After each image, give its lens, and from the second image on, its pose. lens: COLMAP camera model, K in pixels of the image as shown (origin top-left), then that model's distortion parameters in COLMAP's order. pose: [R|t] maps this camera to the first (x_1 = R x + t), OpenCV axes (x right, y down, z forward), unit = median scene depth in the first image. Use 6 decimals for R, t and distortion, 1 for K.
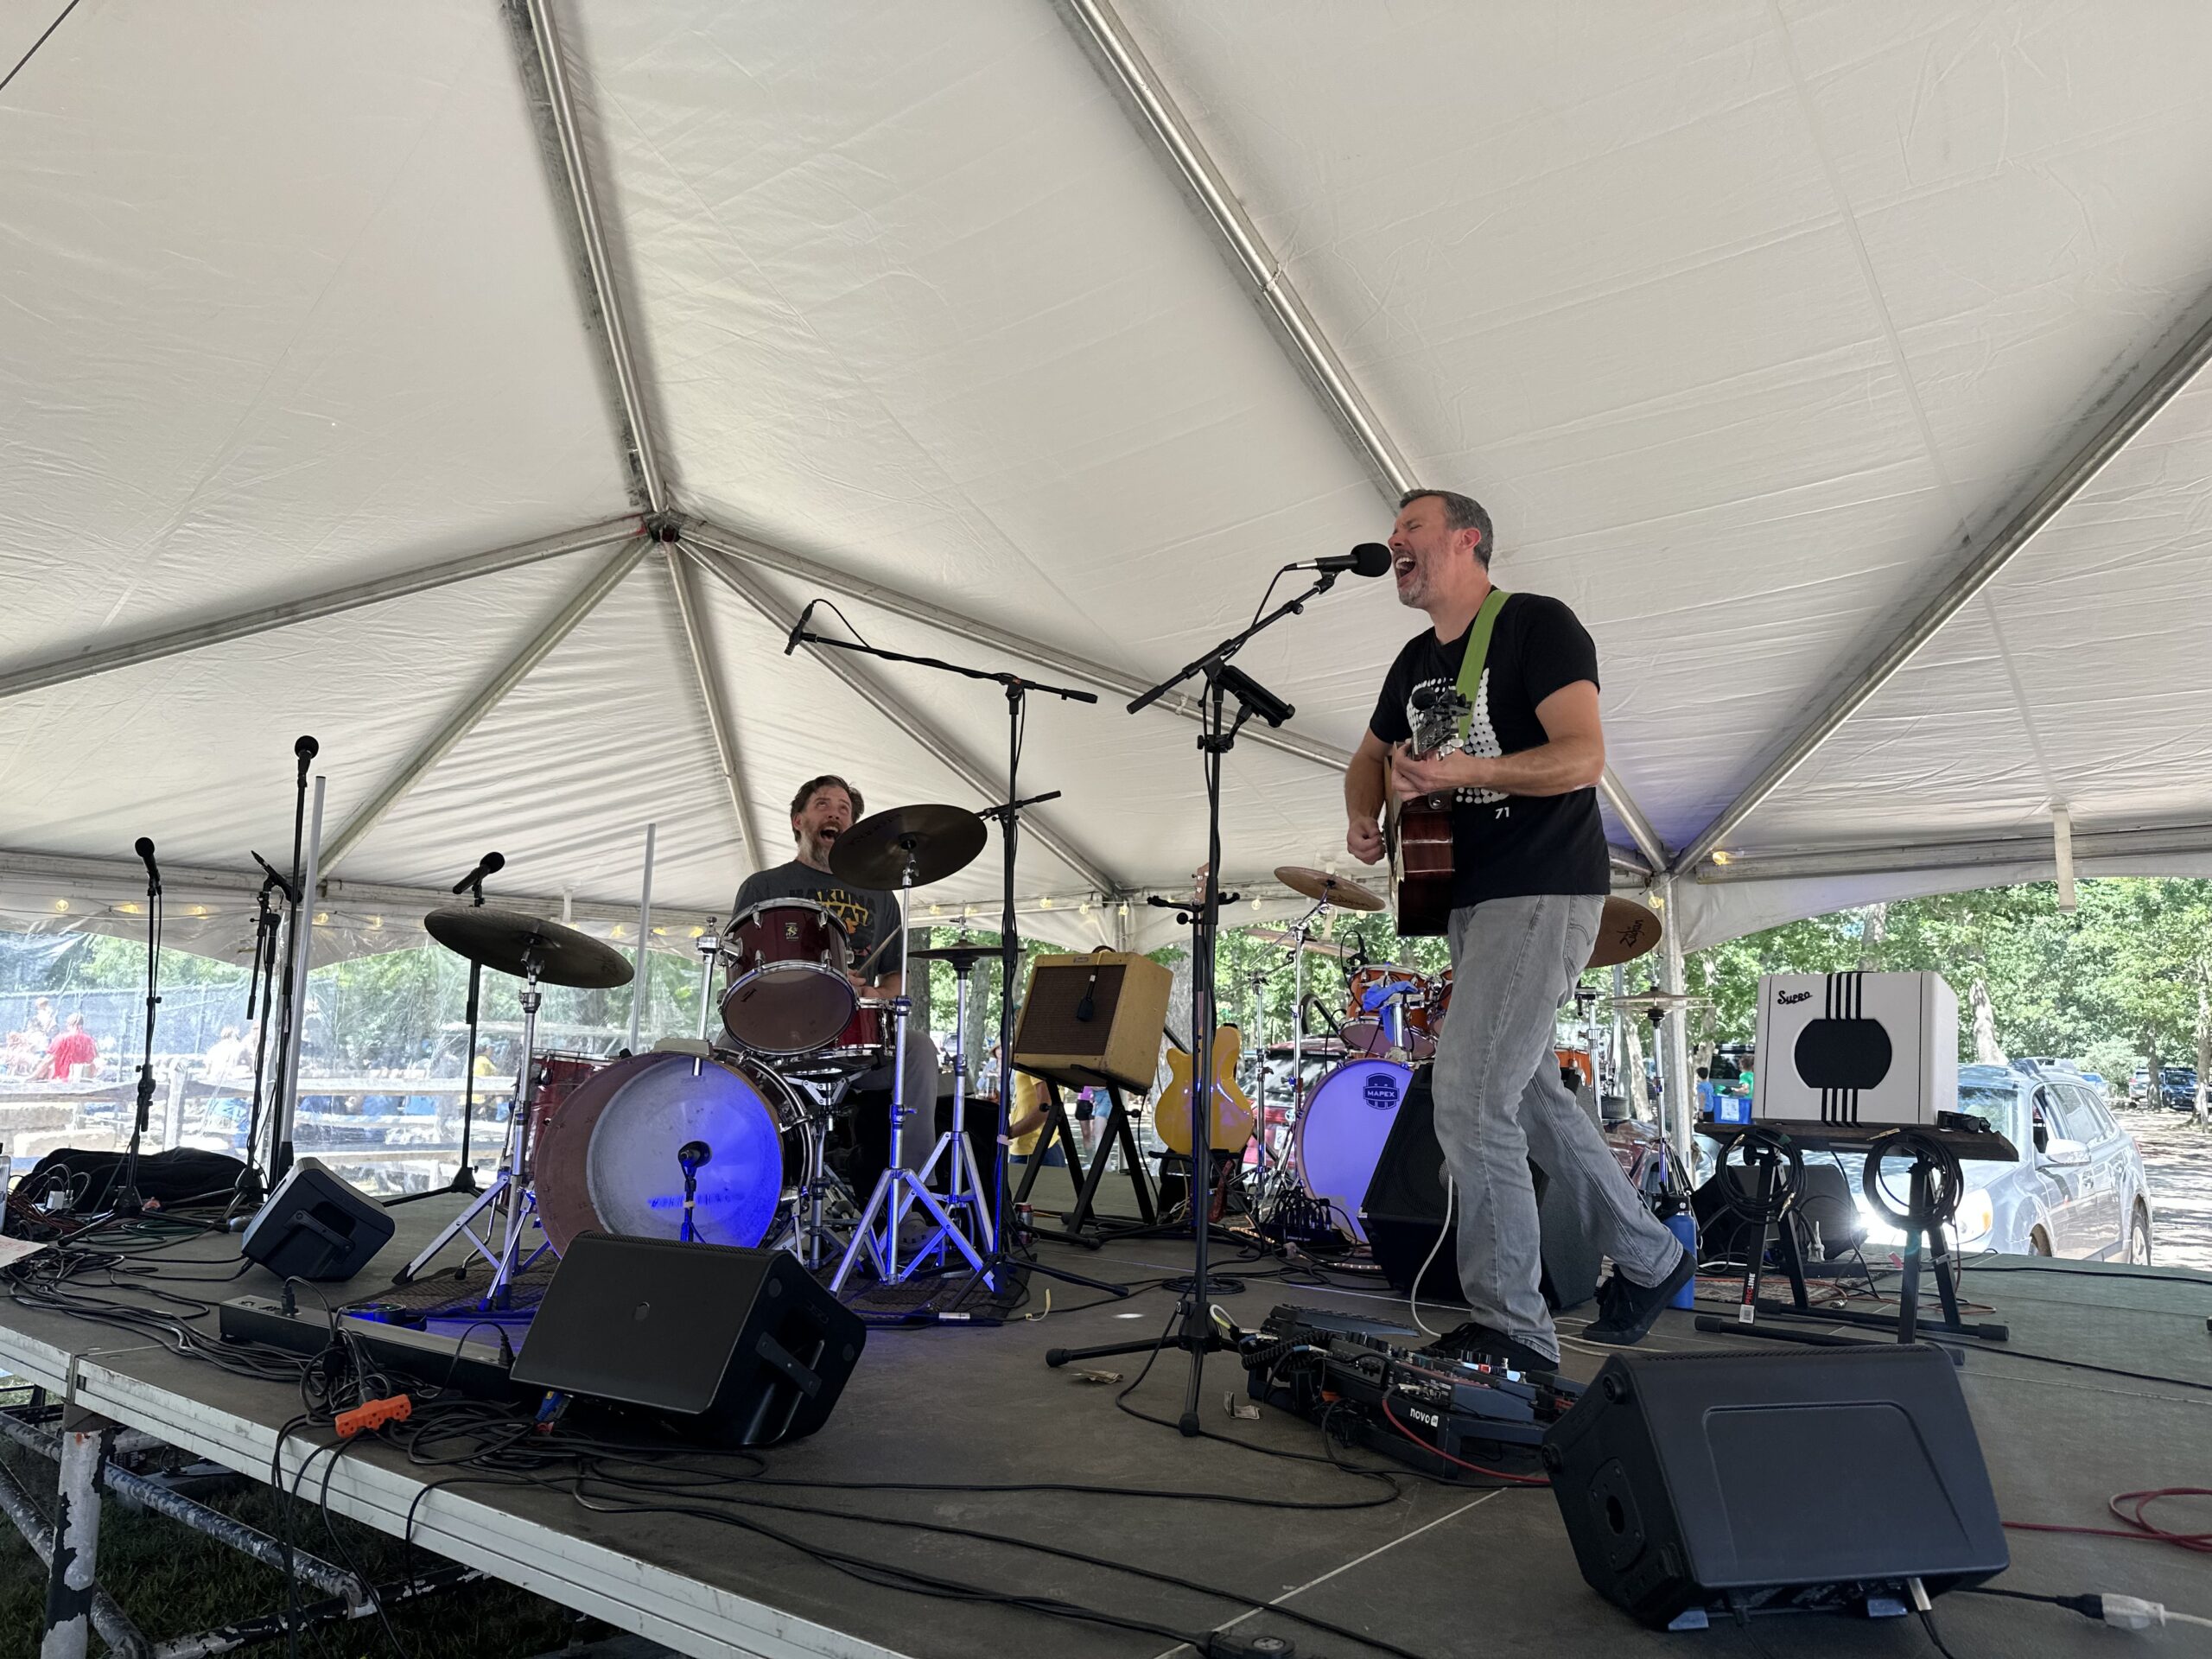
lens RADIAL K [[1509.6, 0, 1106.0], [0, 1509.6, 829.5], [0, 0, 1]] dist [0.003933, -0.000027]
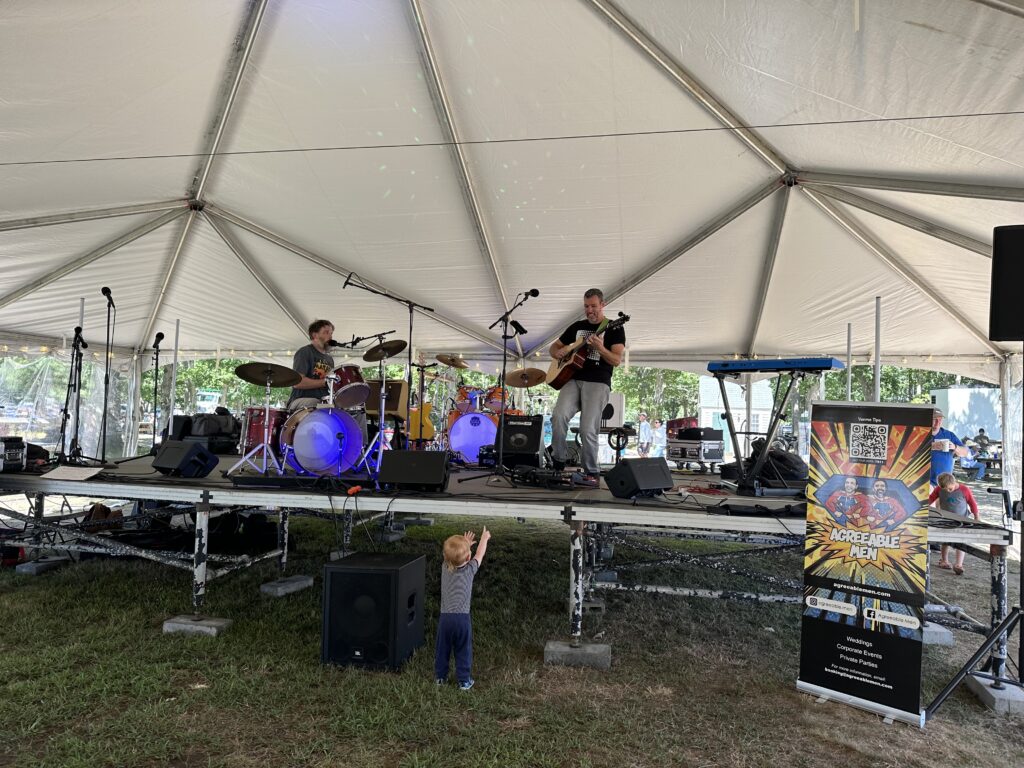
lens RADIAL K [[698.8, 0, 512.0], [0, 698.8, 384.0], [0, 0, 1]] dist [0.003933, -0.000027]
pose [[0.877238, 0.031199, 0.479040, -0.622352], [-0.081290, 0.993129, 0.084180, -0.067330], [-0.473122, -0.112787, 0.873747, -0.536811]]
